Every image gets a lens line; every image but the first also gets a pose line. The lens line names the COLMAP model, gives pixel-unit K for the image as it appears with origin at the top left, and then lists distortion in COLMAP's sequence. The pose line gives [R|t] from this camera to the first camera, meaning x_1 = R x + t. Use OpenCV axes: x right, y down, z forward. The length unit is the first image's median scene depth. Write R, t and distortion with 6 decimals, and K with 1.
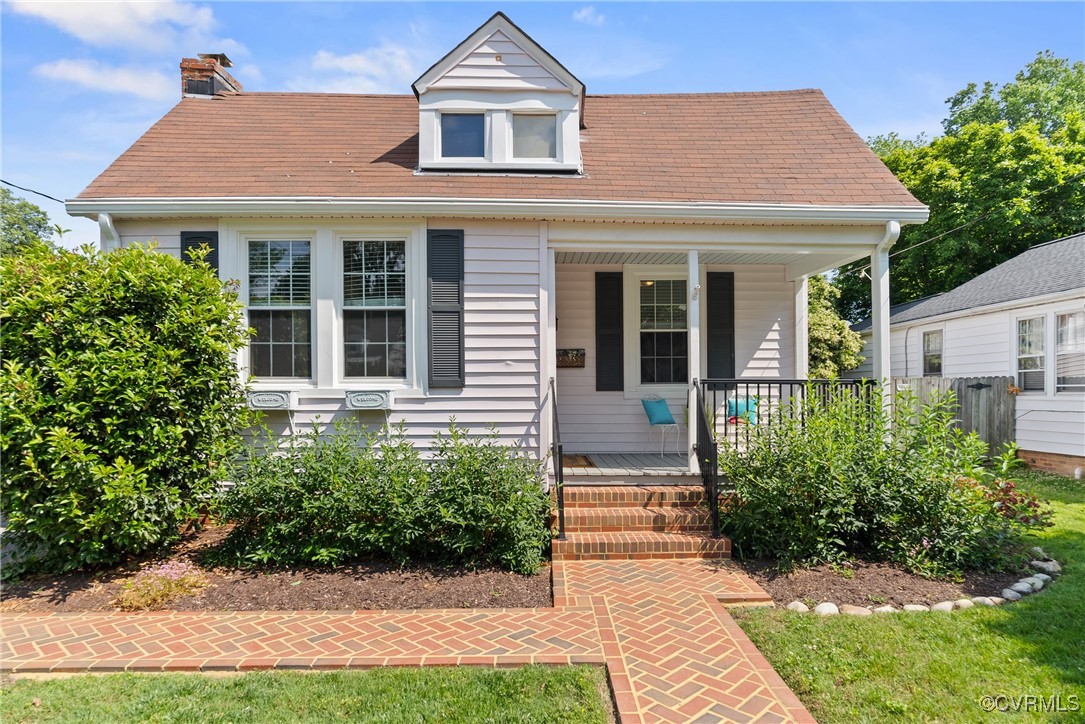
lens RADIAL K [[658.1, 0, 554.1], [0, 658.1, 377.9], [0, 0, 1]] dist [0.000850, 0.003244]
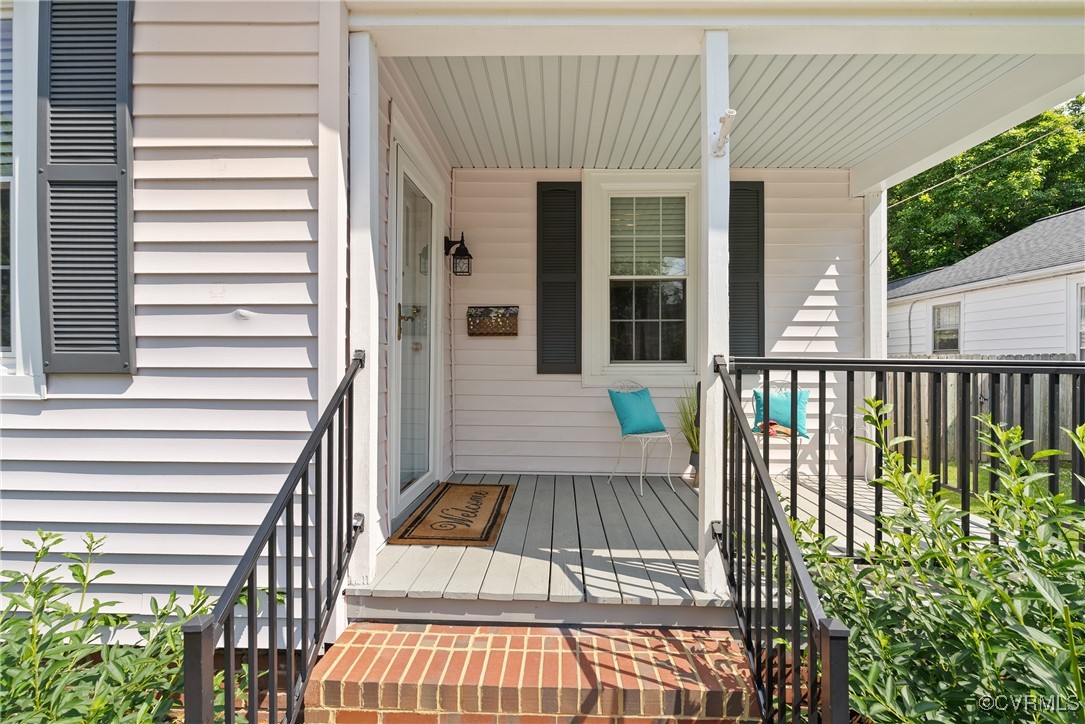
lens RADIAL K [[480.1, 0, 549.0], [0, 480.1, 357.4], [0, 0, 1]] dist [-0.007202, 0.002778]
pose [[0.998627, 0.006799, -0.051939, 0.129352], [-0.006252, 0.999923, 0.010689, -0.000645], [0.052008, -0.010349, 0.998593, 0.716399]]
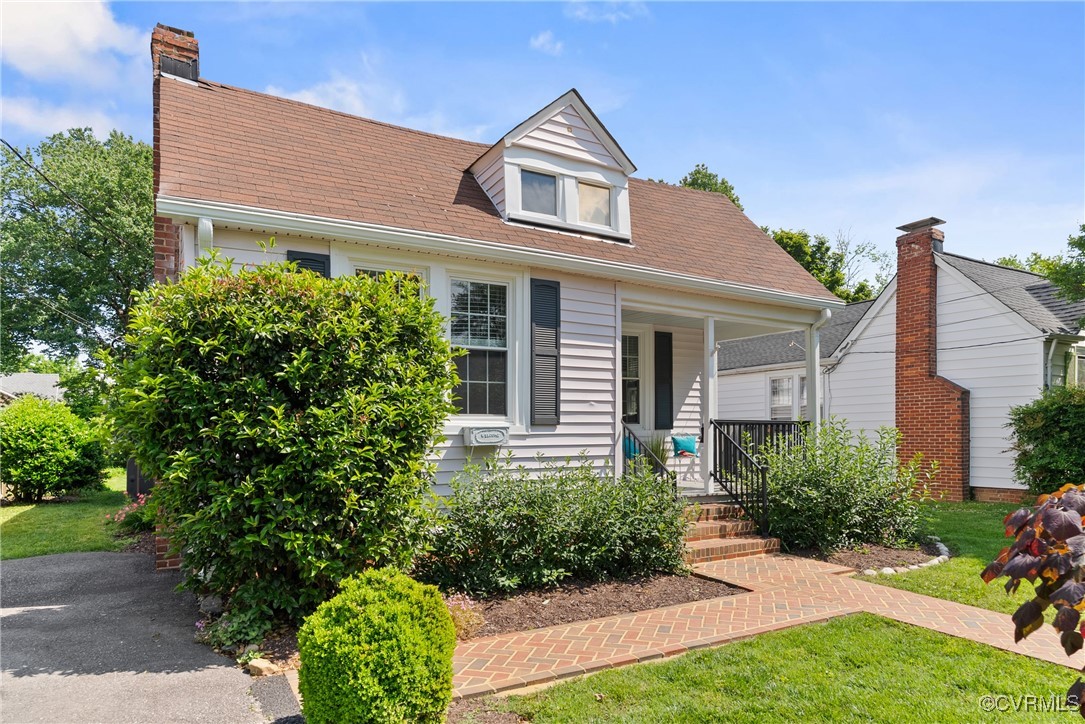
lens RADIAL K [[658.1, 0, 560.3], [0, 658.1, 427.8], [0, 0, 1]] dist [0.000850, 0.003244]
pose [[0.877898, 0.004072, 0.478830, -0.658110], [-0.008206, 0.999945, 0.006542, 0.012110], [-0.478777, -0.009673, 0.877883, 0.027517]]
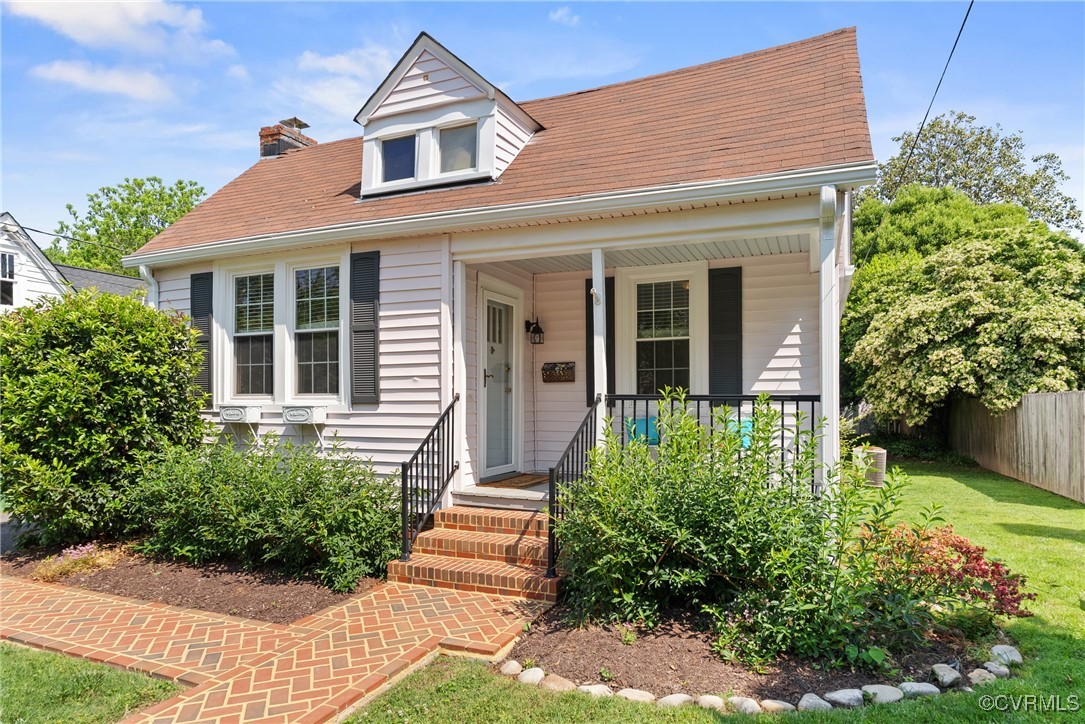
lens RADIAL K [[658.1, 0, 549.3], [0, 658.1, 382.7], [0, 0, 1]] dist [0.000850, 0.003244]
pose [[0.906817, -0.009879, -0.421408, 0.533523], [0.005072, 0.999909, -0.012526, -0.003750], [0.421493, 0.009221, 0.906785, 0.175795]]
